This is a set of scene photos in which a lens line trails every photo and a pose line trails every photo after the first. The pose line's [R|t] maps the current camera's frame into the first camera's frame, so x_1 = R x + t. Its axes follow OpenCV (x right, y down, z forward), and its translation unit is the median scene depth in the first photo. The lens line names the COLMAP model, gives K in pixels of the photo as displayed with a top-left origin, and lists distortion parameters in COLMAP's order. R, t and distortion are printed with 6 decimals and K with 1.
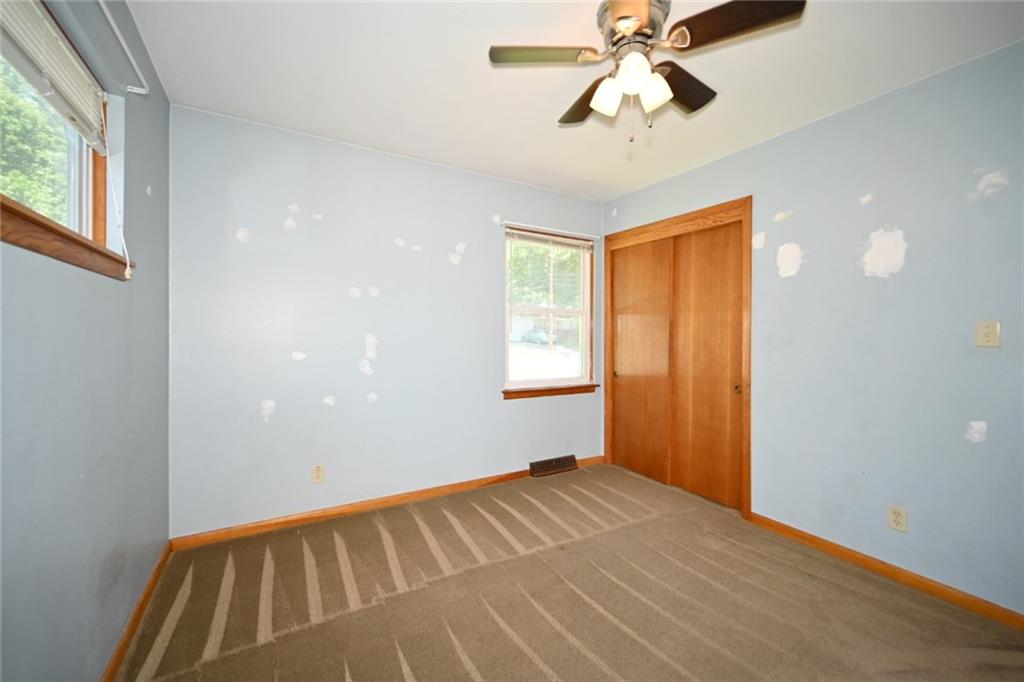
lens RADIAL K [[413.2, 0, 507.7], [0, 413.2, 336.8], [0, 0, 1]] dist [0.008006, -0.000381]
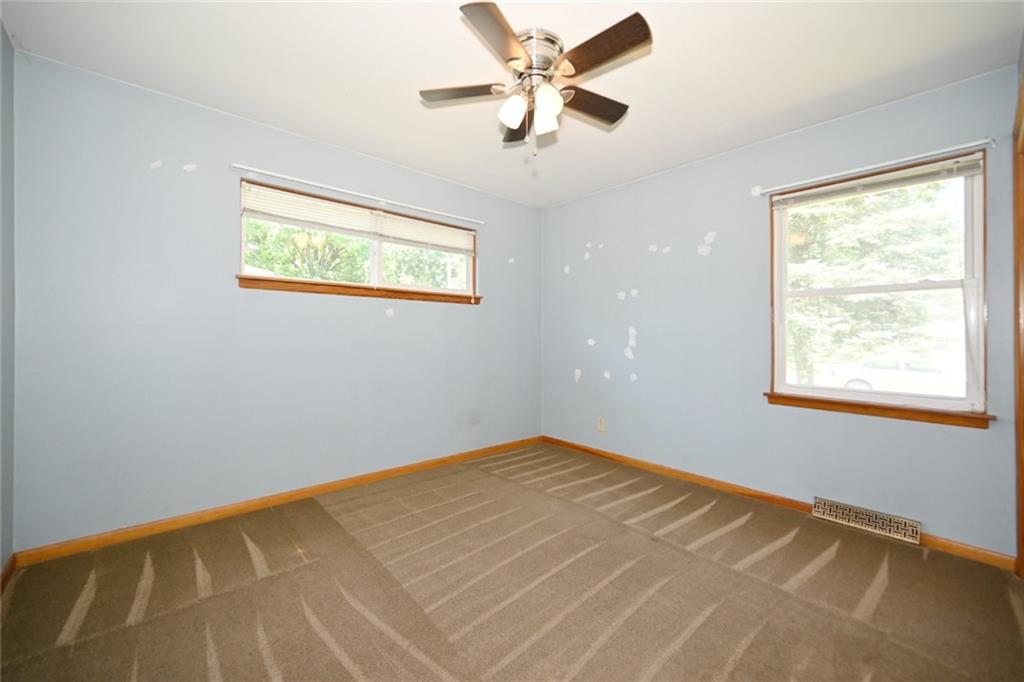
lens RADIAL K [[413.2, 0, 509.7], [0, 413.2, 339.4], [0, 0, 1]] dist [0.008006, -0.000381]
pose [[0.197228, 0.009124, -0.980315, 0.827847], [-0.010410, 0.999920, 0.007213, 0.025909], [0.980302, 0.008782, 0.197307, 0.376527]]
